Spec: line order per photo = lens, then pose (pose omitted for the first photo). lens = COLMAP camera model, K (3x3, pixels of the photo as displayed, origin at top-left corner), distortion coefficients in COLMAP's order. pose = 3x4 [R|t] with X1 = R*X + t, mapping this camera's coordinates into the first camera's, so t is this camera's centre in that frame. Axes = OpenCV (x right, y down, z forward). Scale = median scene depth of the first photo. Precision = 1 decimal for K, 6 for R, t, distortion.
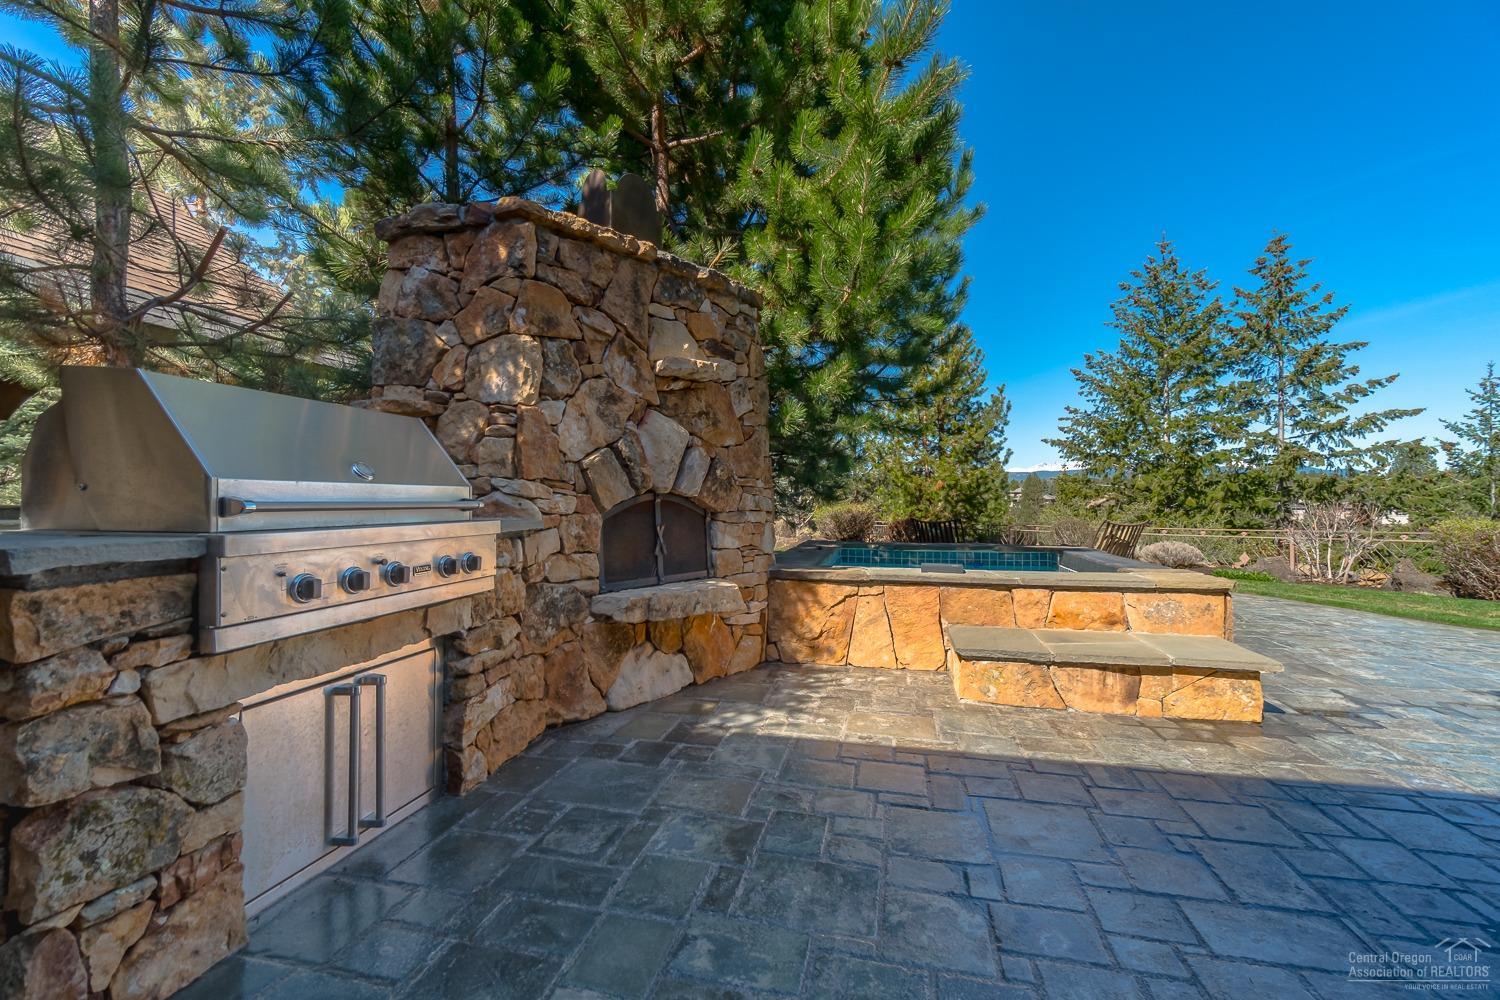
lens RADIAL K [[639.1, 0, 750.9], [0, 639.1, 494.9], [0, 0, 1]] dist [0.000574, 0.000273]
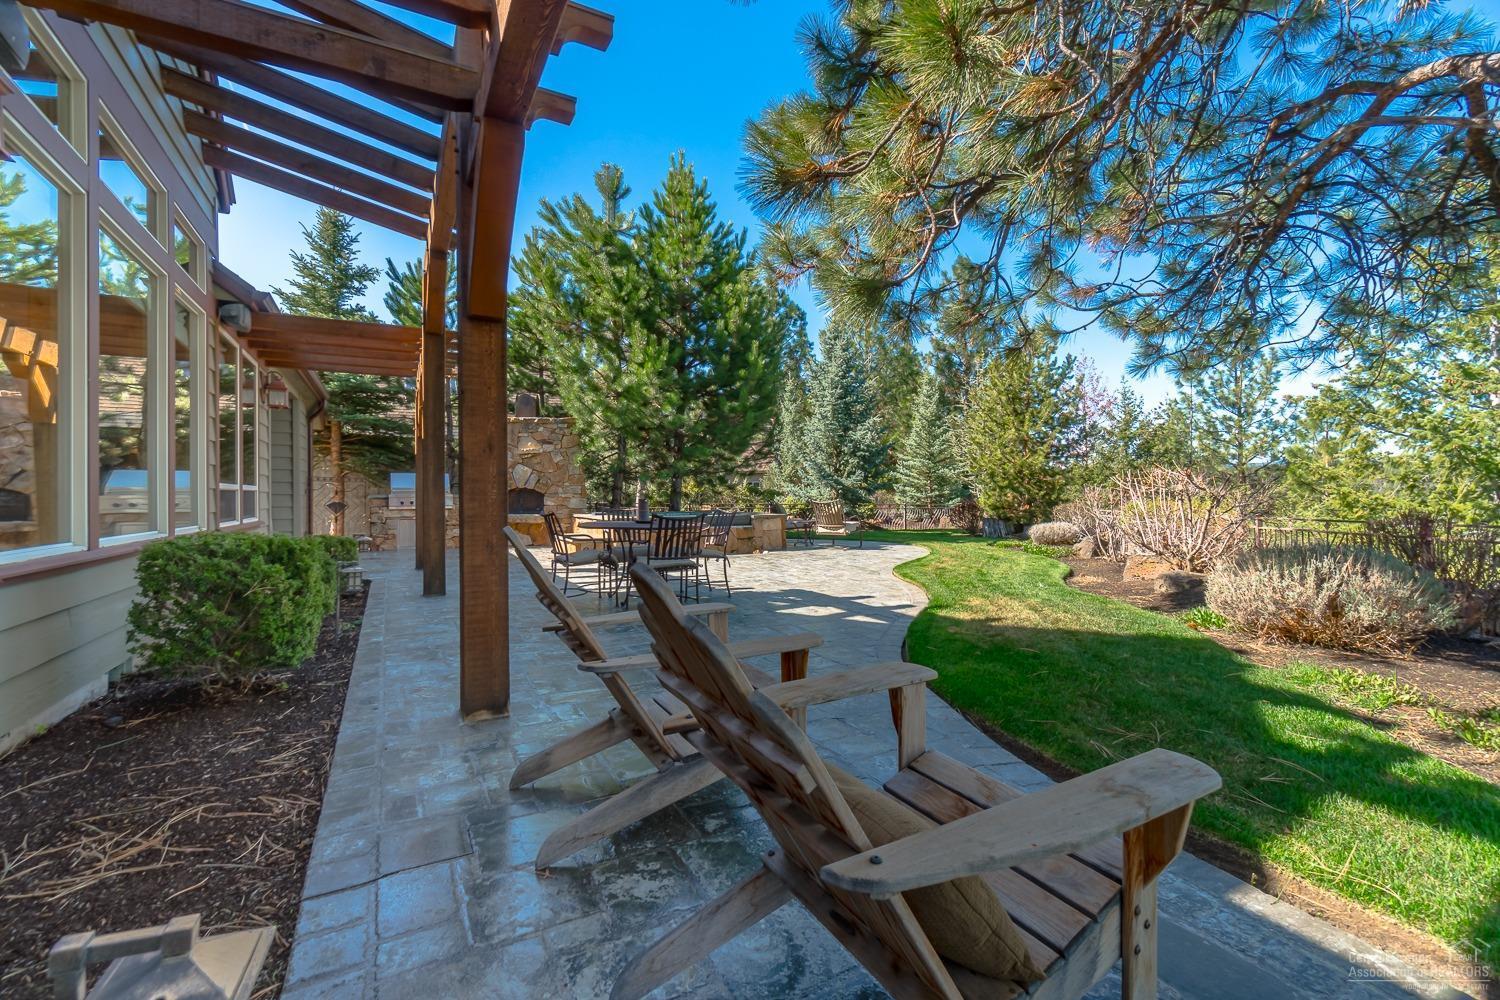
lens RADIAL K [[639.1, 0, 743.9], [0, 639.1, 500.9], [0, 0, 1]] dist [0.000574, 0.000273]
pose [[0.656536, 0.000884, -0.754294, 3.150290], [0.011236, 0.999877, 0.010951, 0.039972], [0.754211, -0.015665, 0.656445, -0.350012]]
